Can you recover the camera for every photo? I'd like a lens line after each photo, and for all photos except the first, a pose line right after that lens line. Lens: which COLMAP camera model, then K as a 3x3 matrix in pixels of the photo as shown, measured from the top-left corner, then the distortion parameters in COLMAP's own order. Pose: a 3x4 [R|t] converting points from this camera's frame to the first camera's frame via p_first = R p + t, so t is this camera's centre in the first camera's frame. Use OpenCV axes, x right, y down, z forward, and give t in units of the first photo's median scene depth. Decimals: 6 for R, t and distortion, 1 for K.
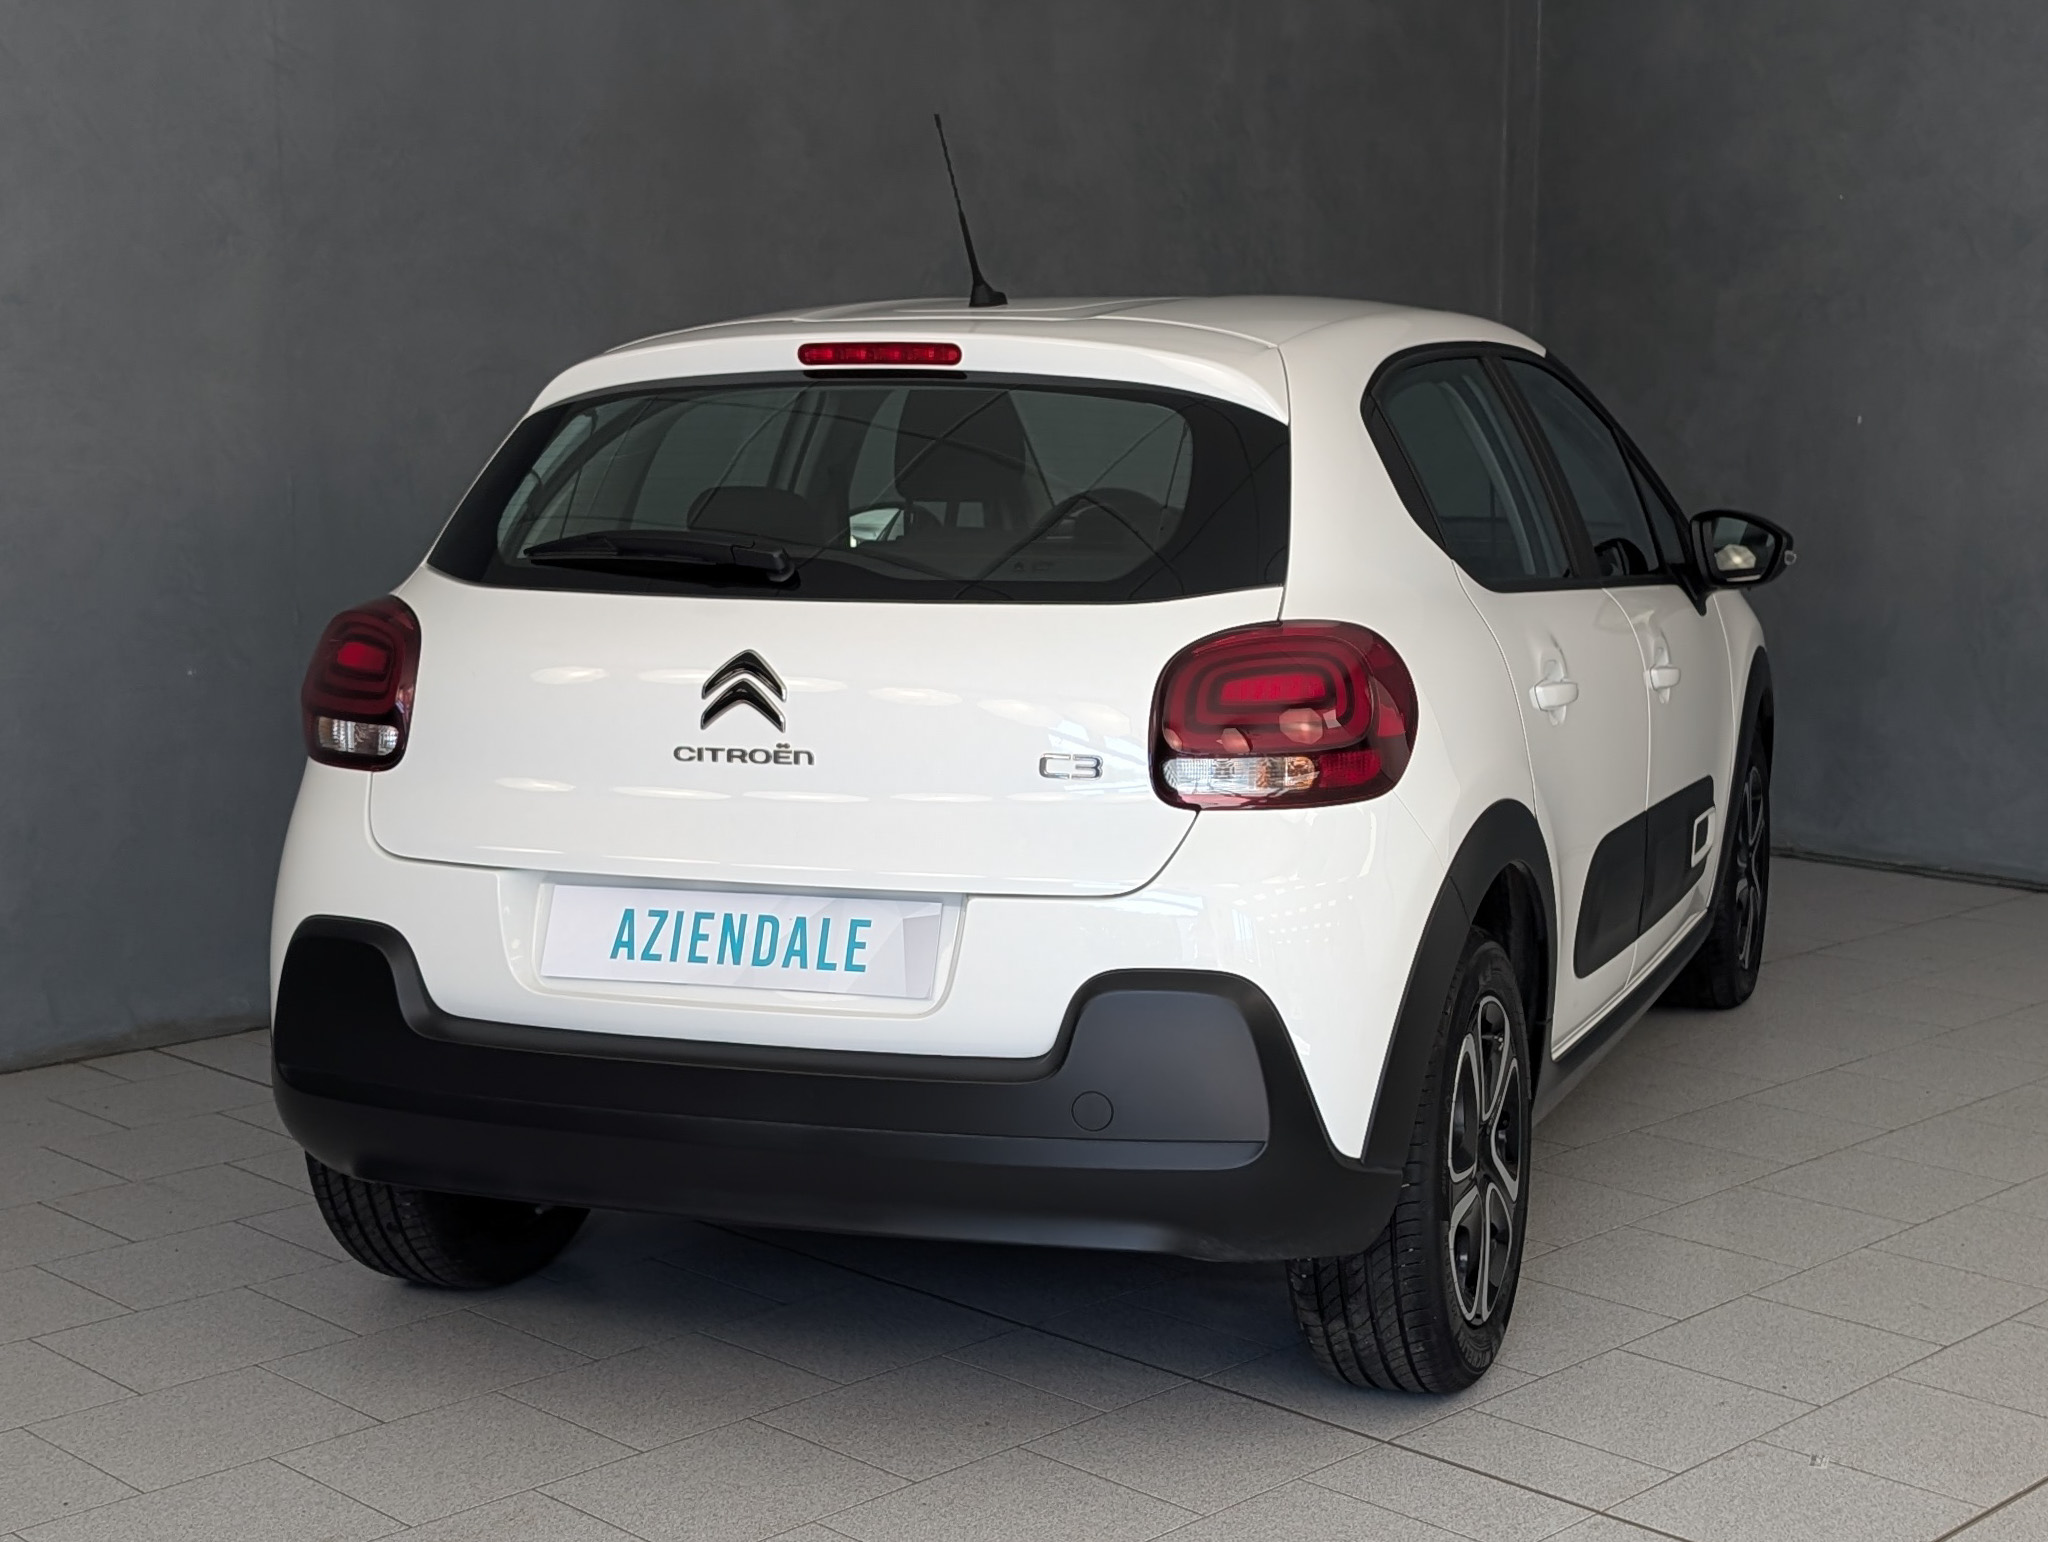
lens RADIAL K [[1538.7, 0, 1020.6], [0, 1538.7, 779.2], [0, 0, 1]] dist [0.001385, -0.001176]
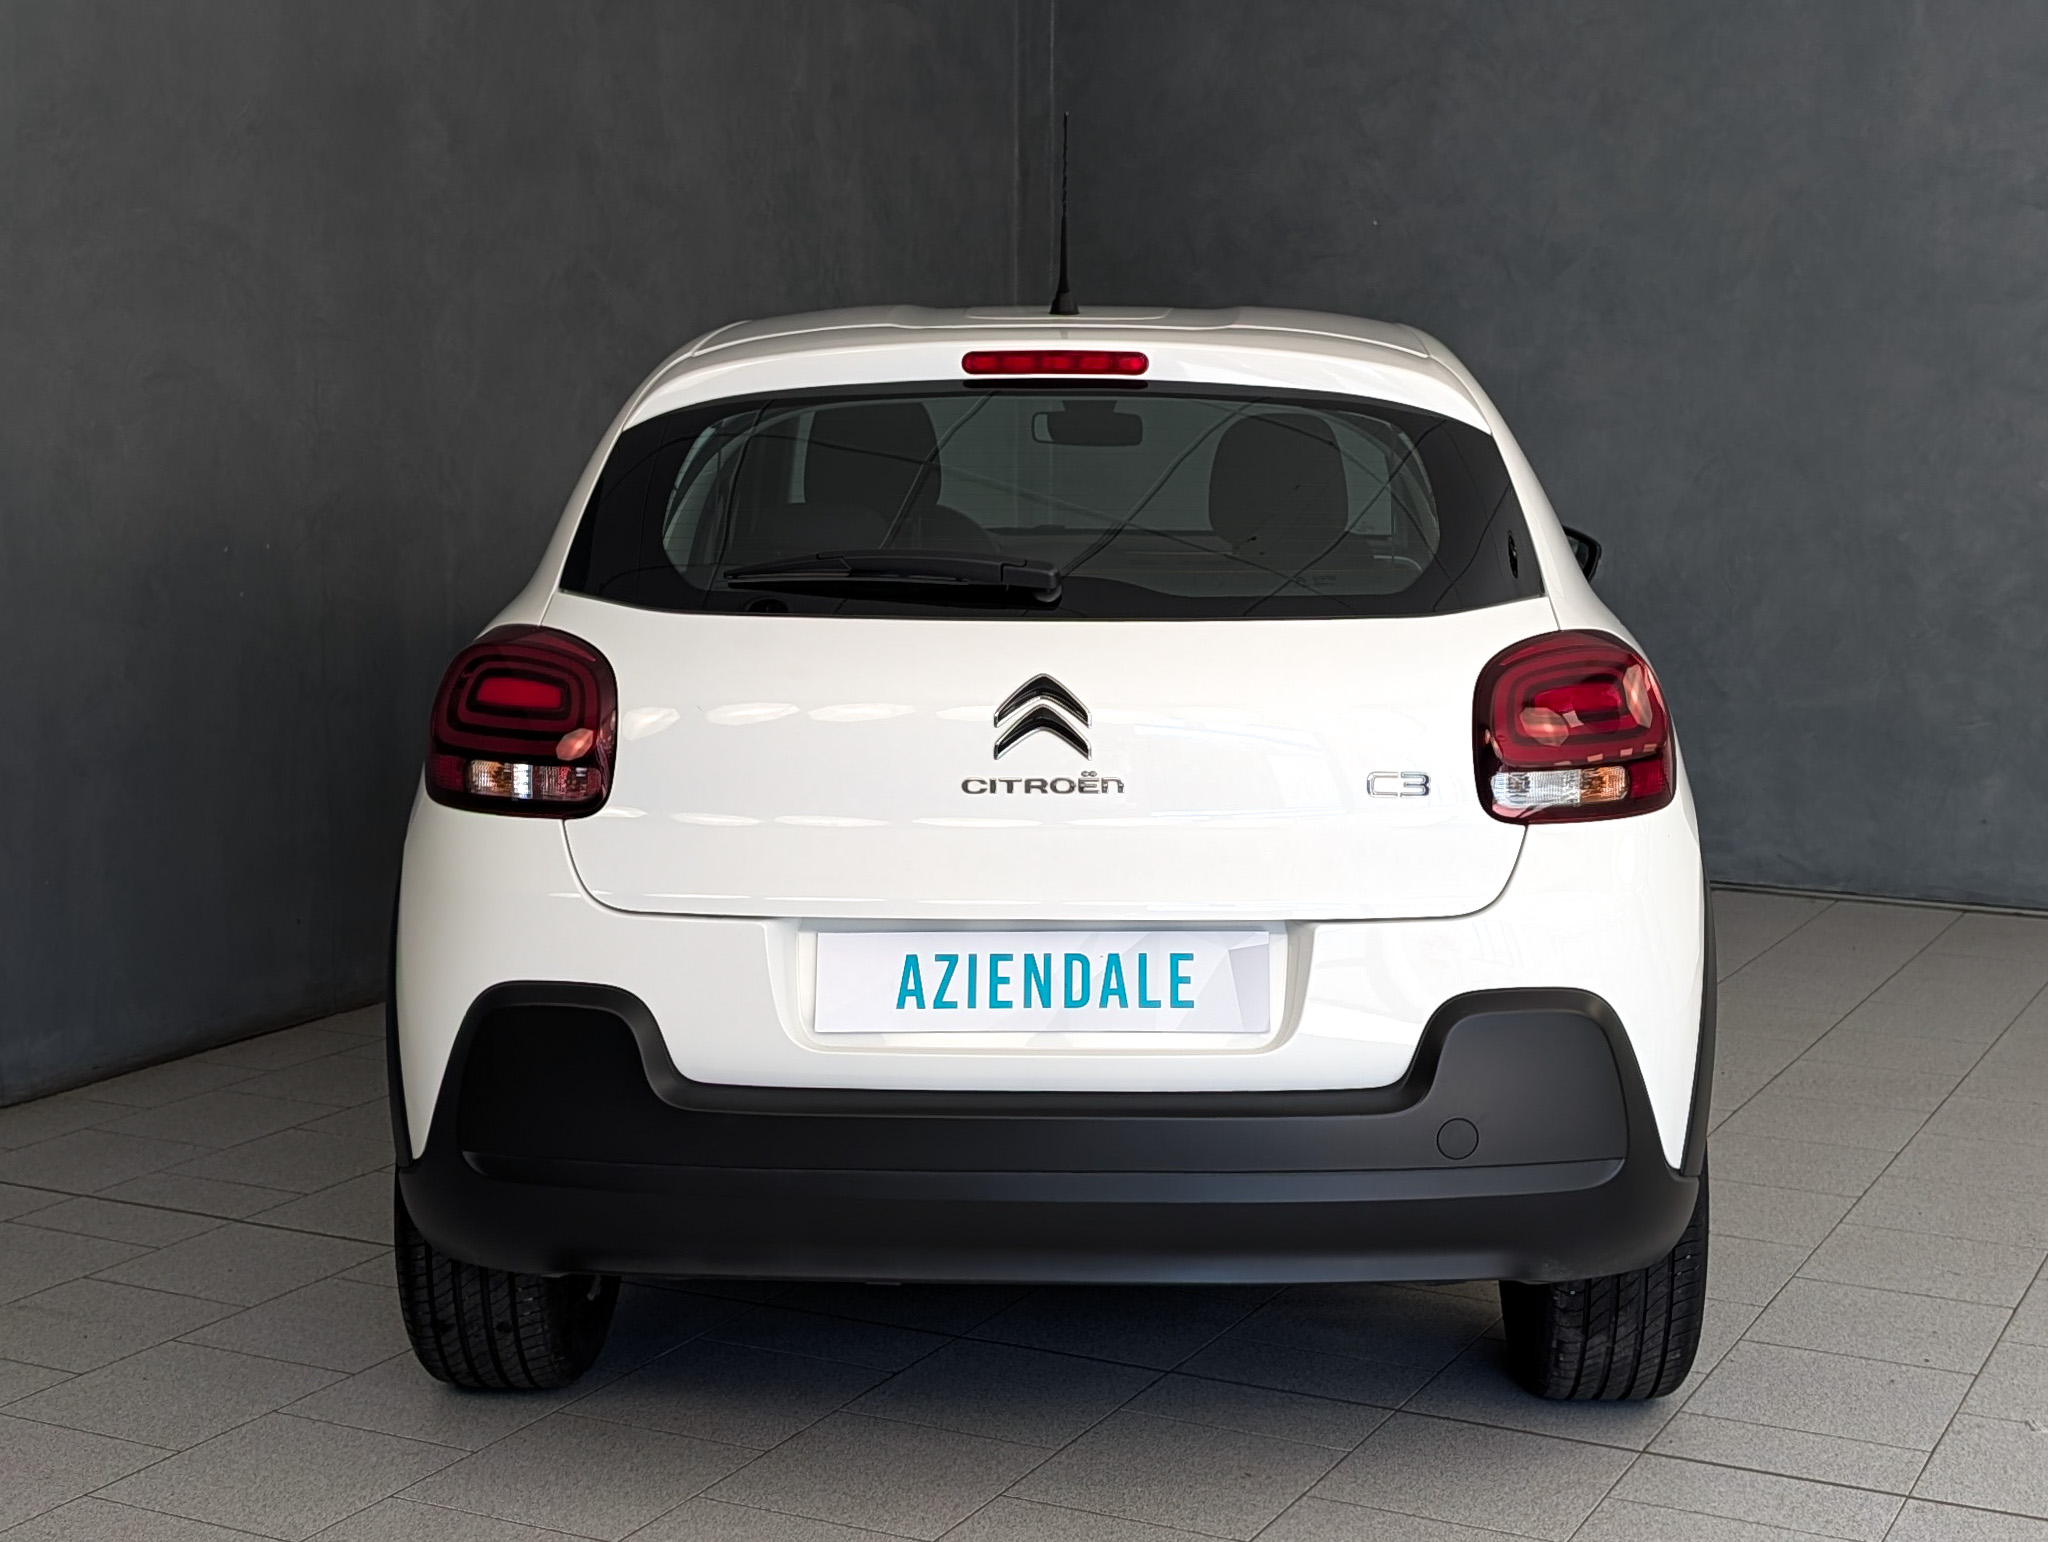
lens RADIAL K [[1572.4, 0, 1025.7], [0, 1572.4, 765.0], [0, 0, 1]] dist [0.053225, -0.067590]
pose [[0.987264, -0.034728, 0.155254, -0.335139], [0.037832, 0.999138, -0.017088, -0.011802], [-0.154527, 0.022744, 0.987727, 0.045269]]
